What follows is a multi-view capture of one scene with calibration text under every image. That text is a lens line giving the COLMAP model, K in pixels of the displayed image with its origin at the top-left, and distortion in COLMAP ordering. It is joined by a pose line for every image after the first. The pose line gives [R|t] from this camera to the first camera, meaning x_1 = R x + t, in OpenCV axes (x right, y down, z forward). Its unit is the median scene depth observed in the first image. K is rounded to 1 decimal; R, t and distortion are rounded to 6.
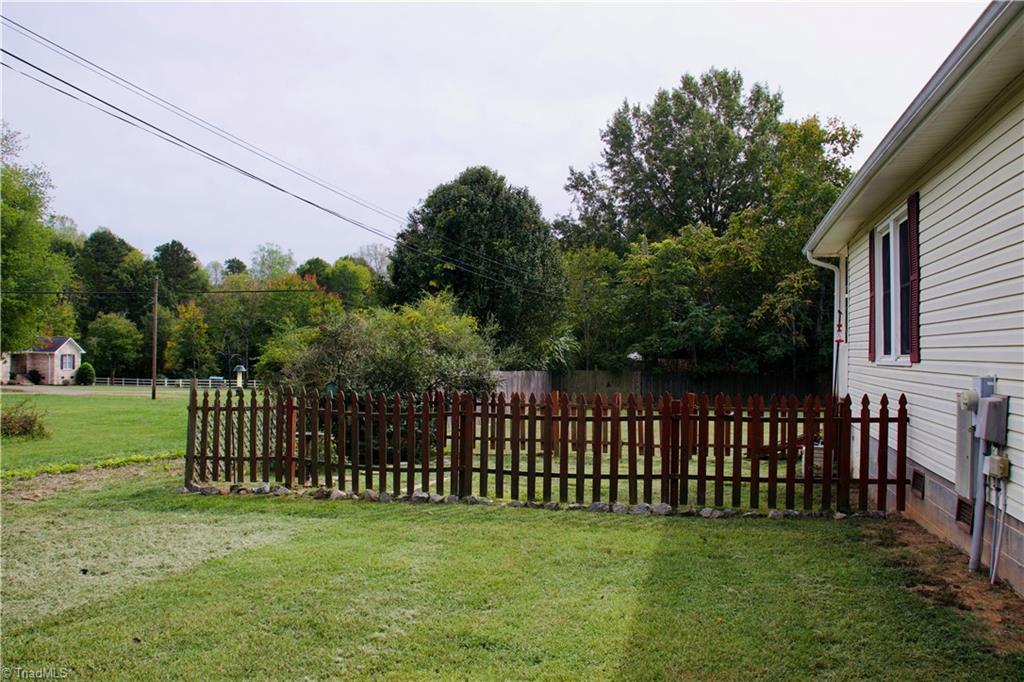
lens RADIAL K [[838.5, 0, 512.0], [0, 838.5, 341.0], [0, 0, 1]] dist [-0.172303, 0.167256]
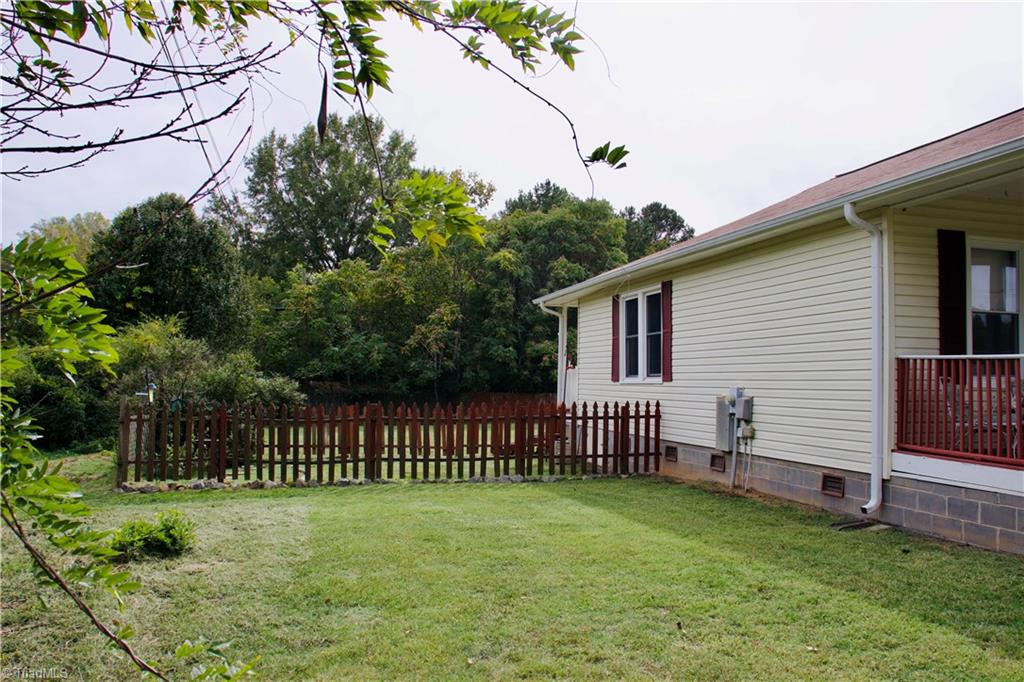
lens RADIAL K [[838.5, 0, 512.0], [0, 838.5, 341.0], [0, 0, 1]] dist [-0.172303, 0.167256]
pose [[0.880953, 0.024898, 0.472548, -0.151892], [-0.011330, 0.999438, -0.031536, 0.000282], [-0.473068, 0.022427, 0.880741, -0.092138]]
